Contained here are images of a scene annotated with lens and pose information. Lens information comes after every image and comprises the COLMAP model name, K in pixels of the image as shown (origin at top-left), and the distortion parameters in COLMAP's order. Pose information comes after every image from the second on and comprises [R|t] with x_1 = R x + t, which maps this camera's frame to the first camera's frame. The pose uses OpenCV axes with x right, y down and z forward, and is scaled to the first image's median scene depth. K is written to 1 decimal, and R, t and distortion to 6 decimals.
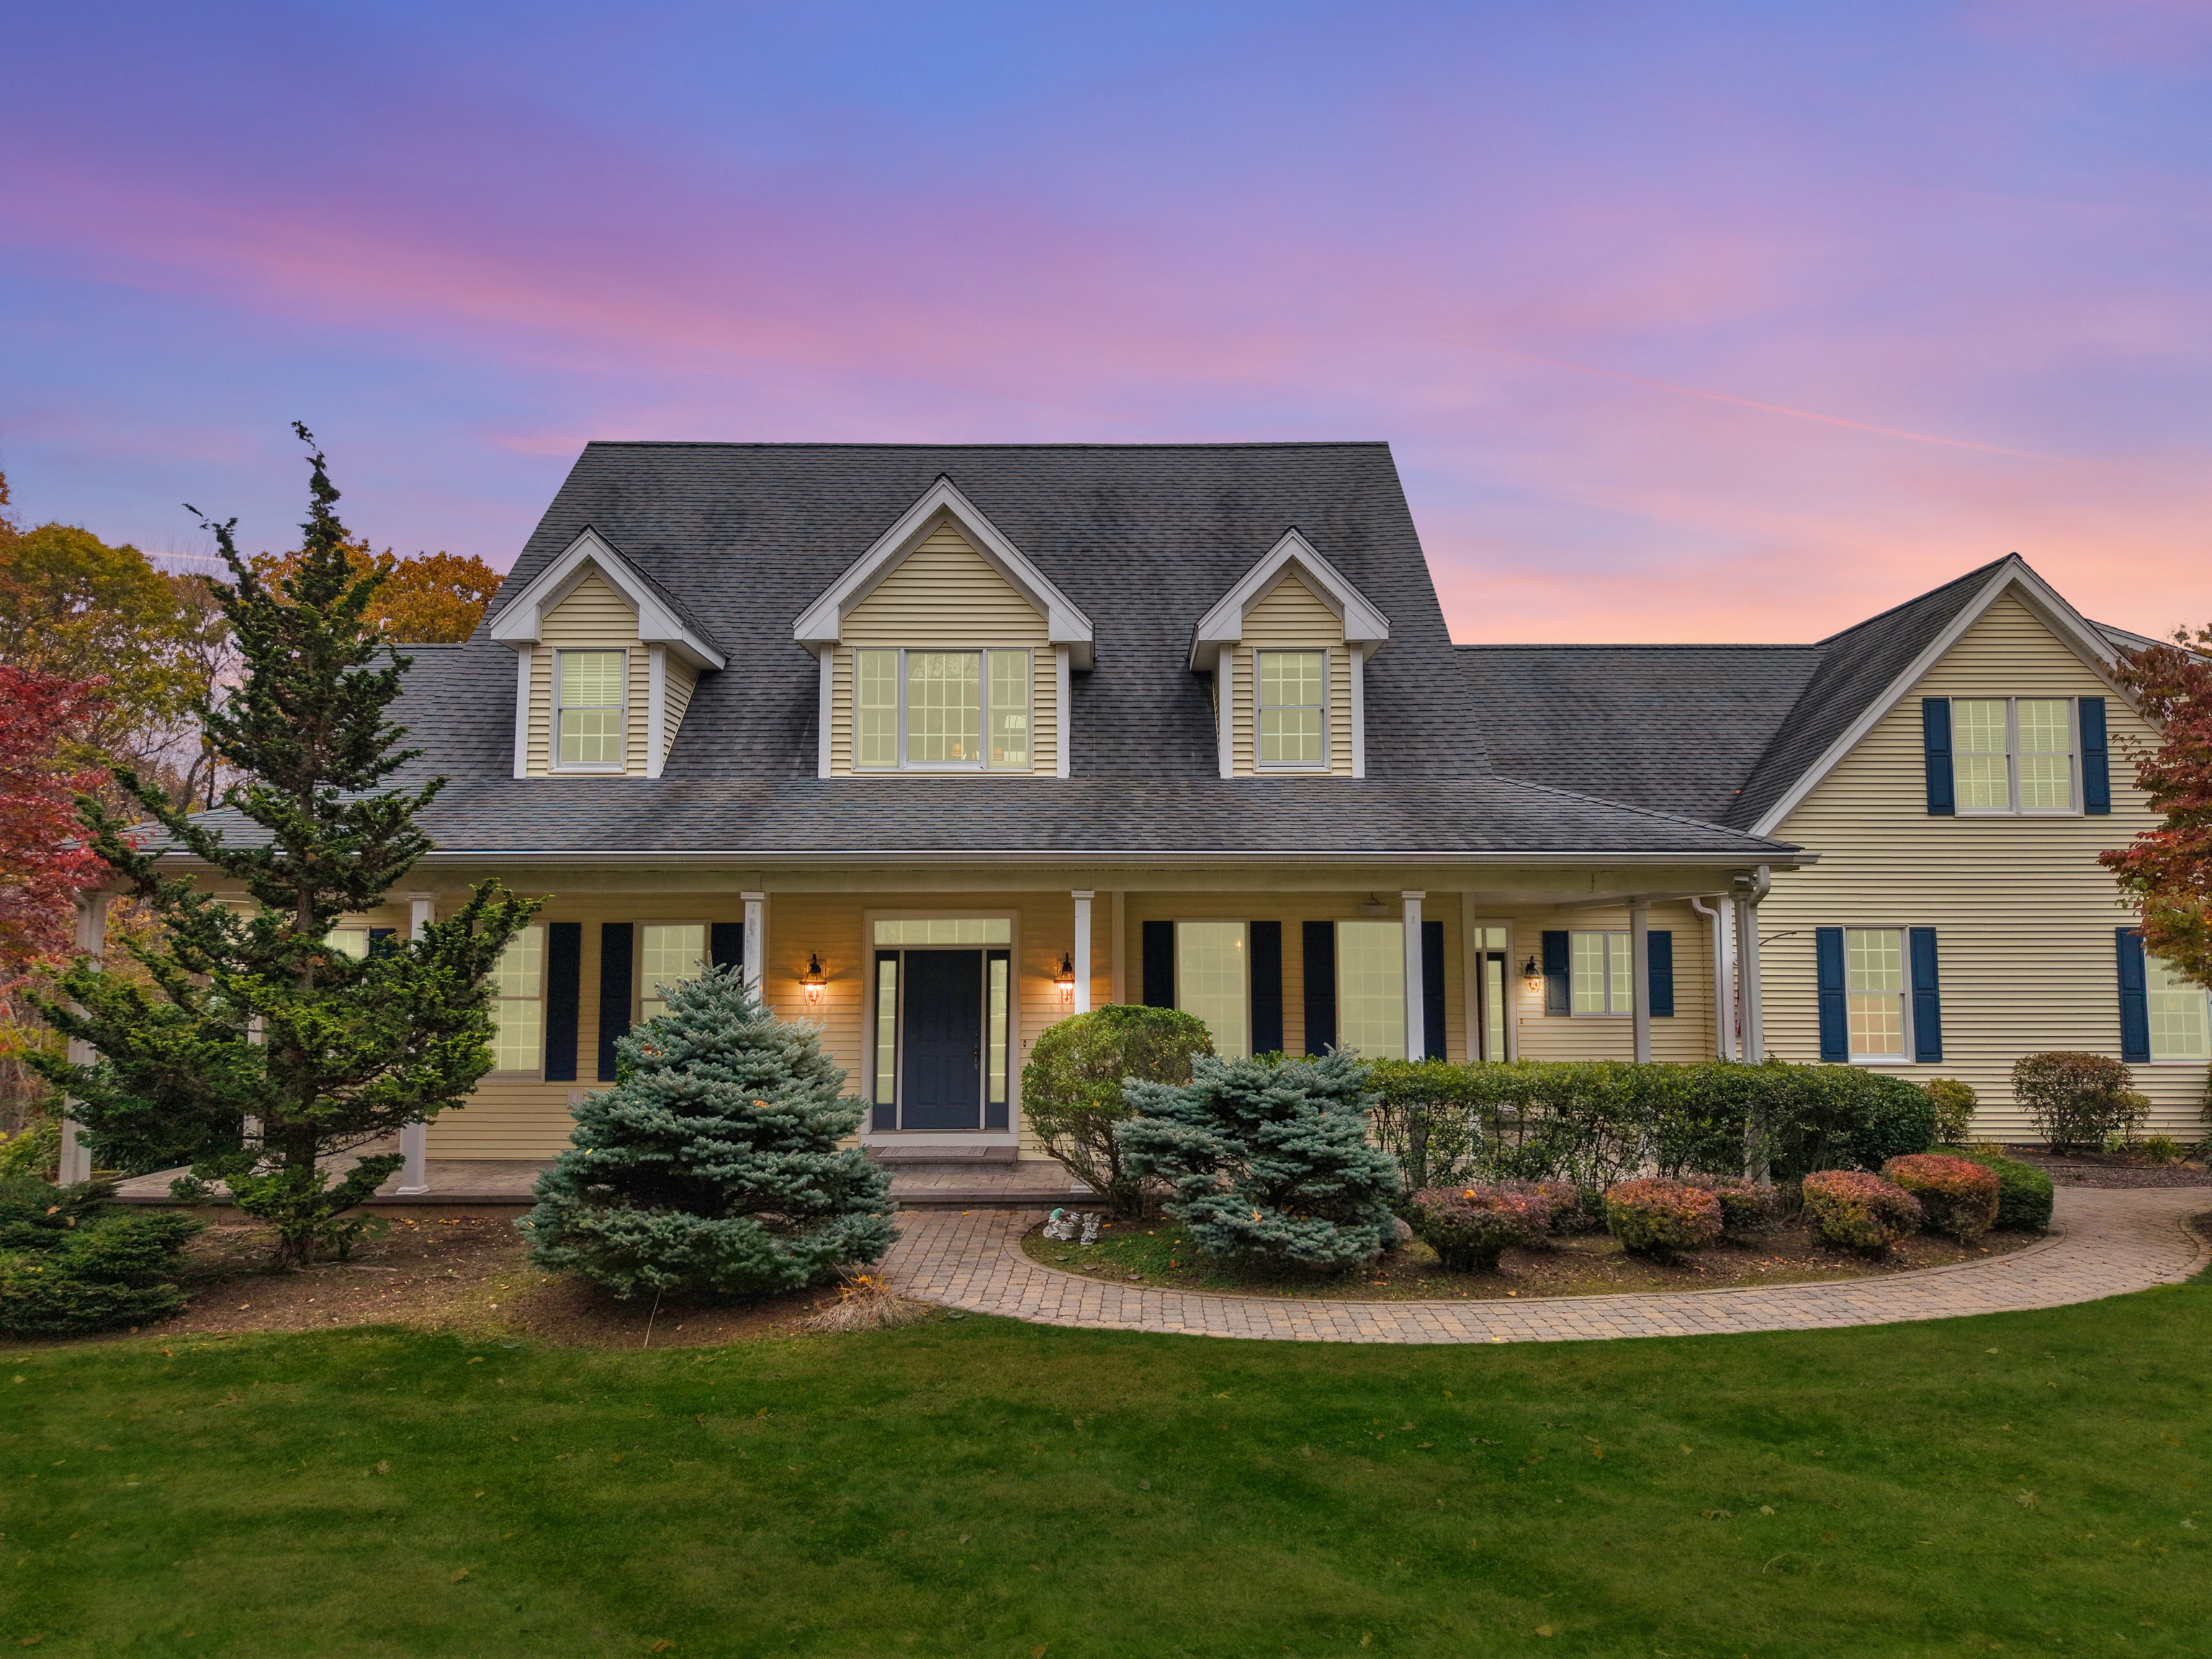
lens RADIAL K [[1473.1, 0, 1124.6], [0, 1473.1, 831.4], [0, 0, 1]] dist [-0.002569, 0.000832]
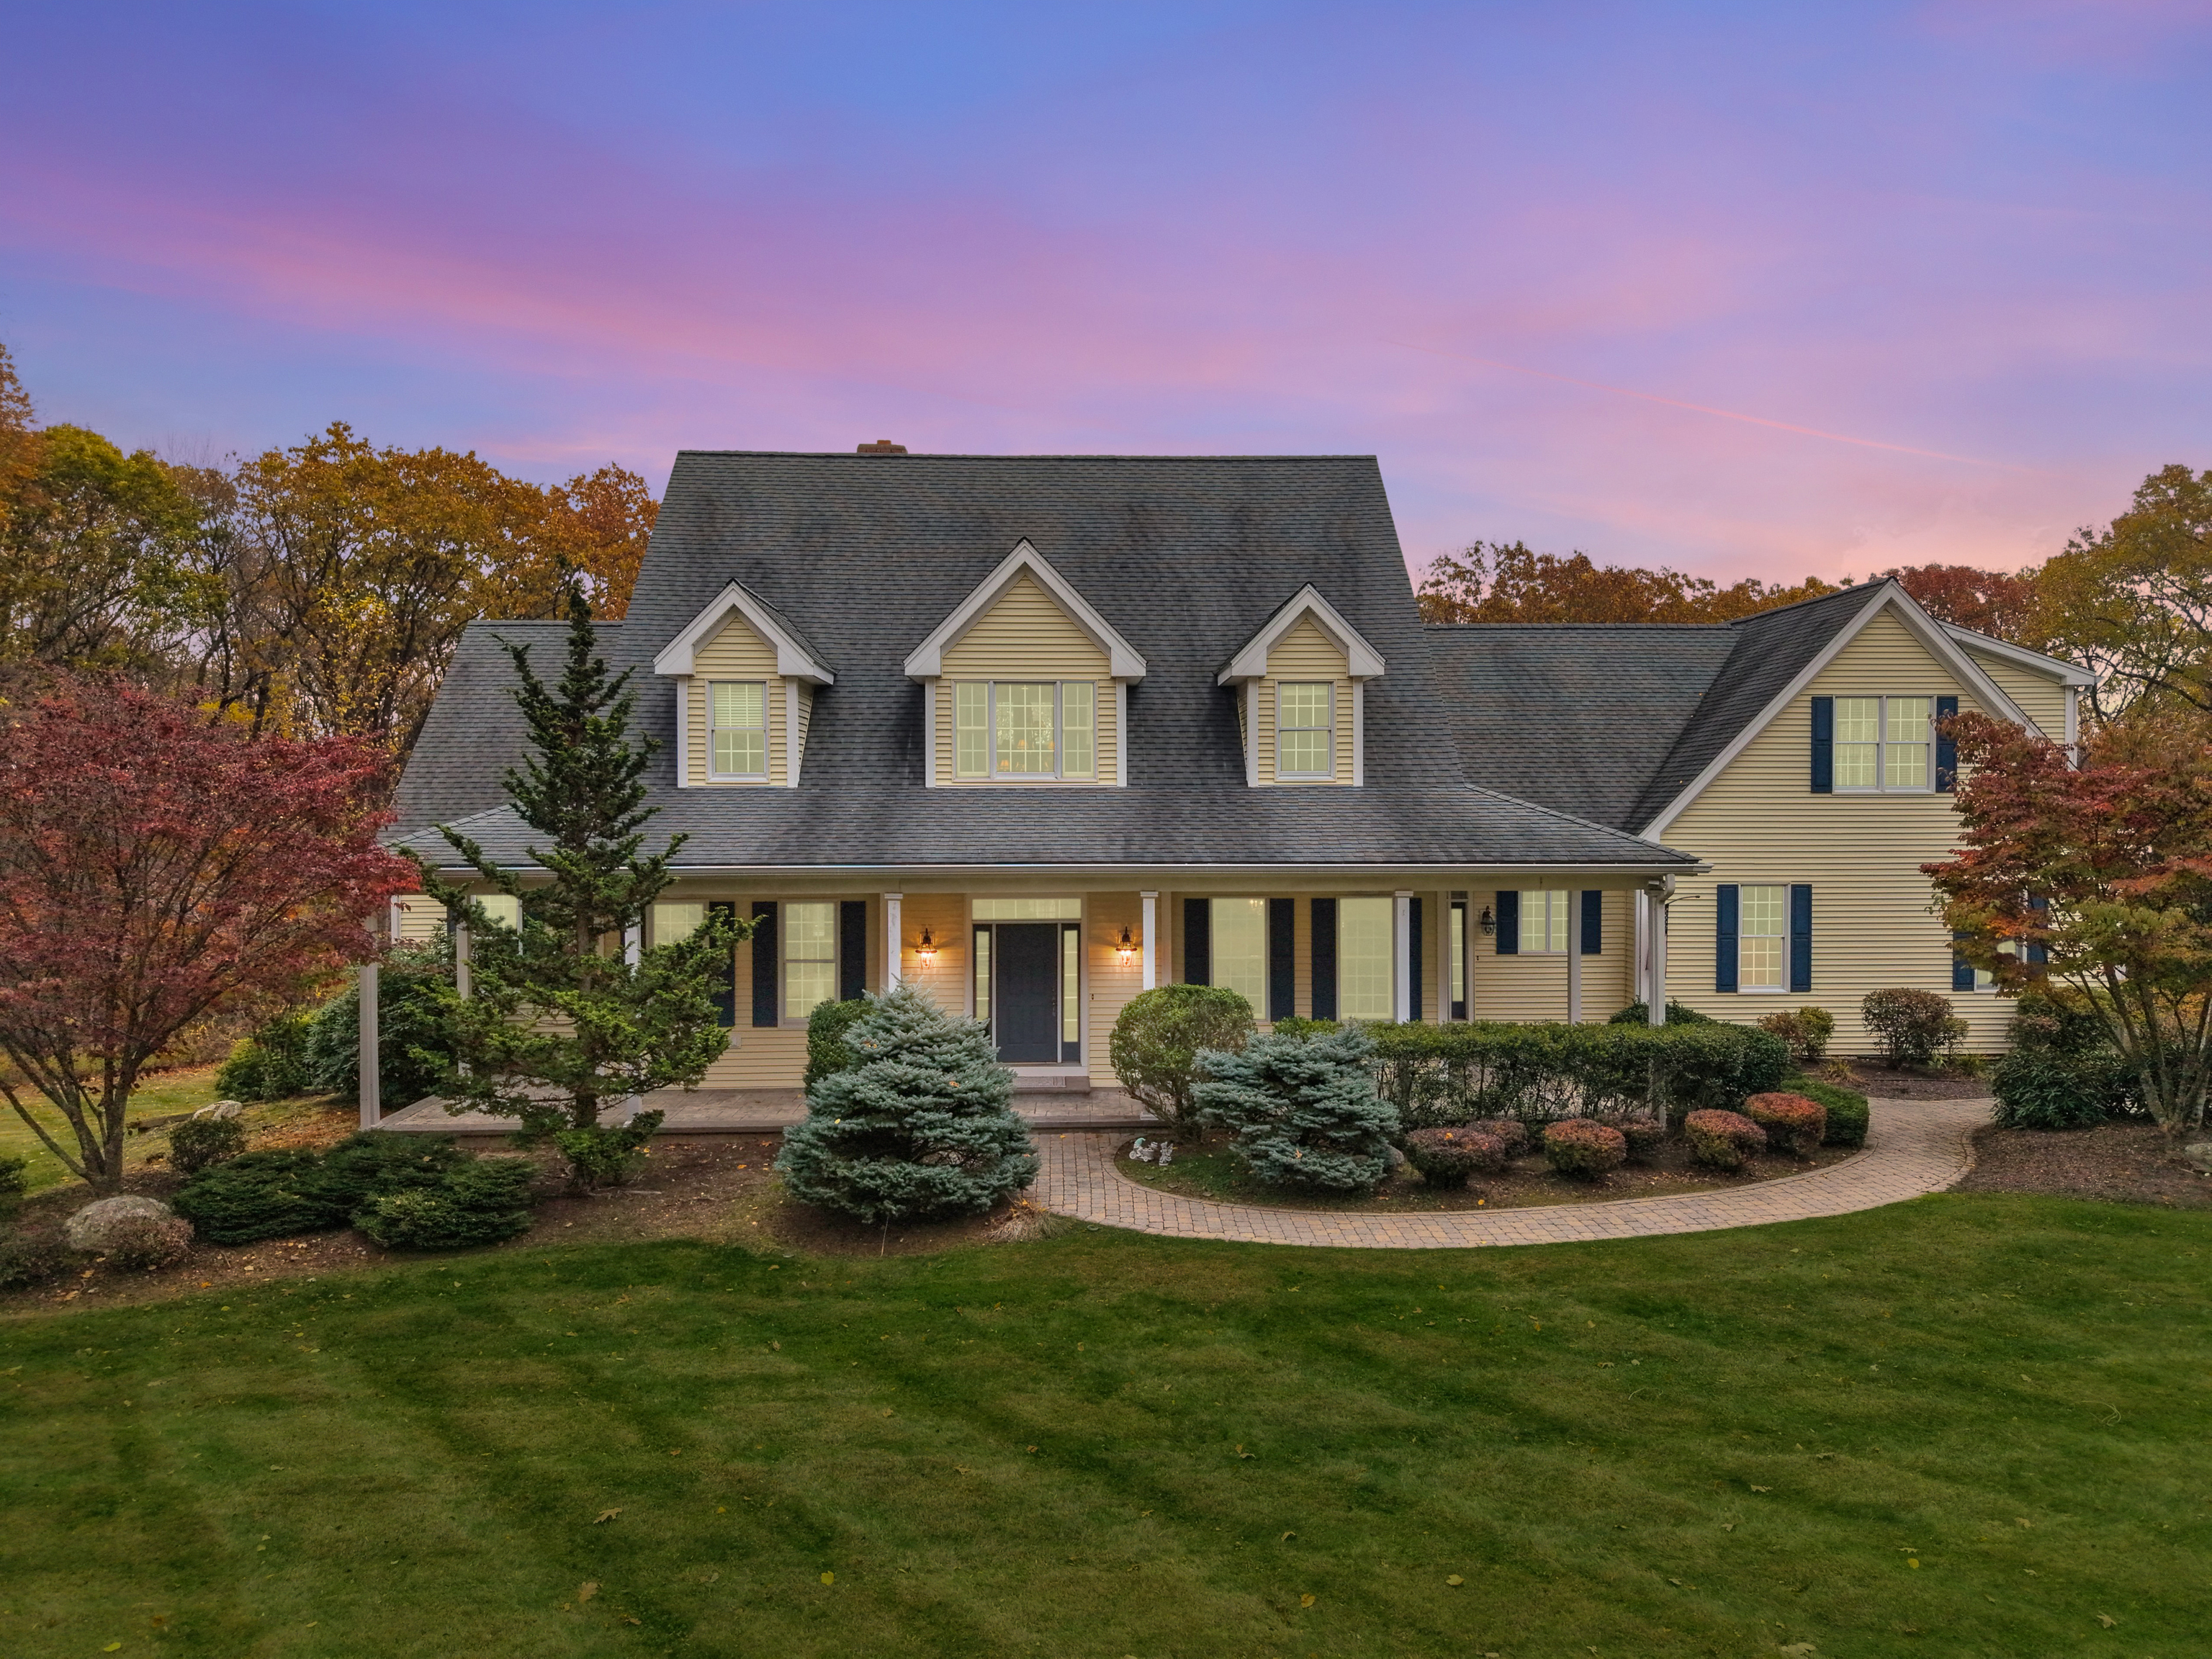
lens RADIAL K [[1473.1, 0, 1124.6], [0, 1473.1, 831.4], [0, 0, 1]] dist [-0.002569, 0.000832]
pose [[0.999295, -0.001912, 0.037502, -0.105857], [-0.002191, 0.994031, 0.109072, -0.163554], [-0.037486, -0.109077, 0.993326, -0.294760]]
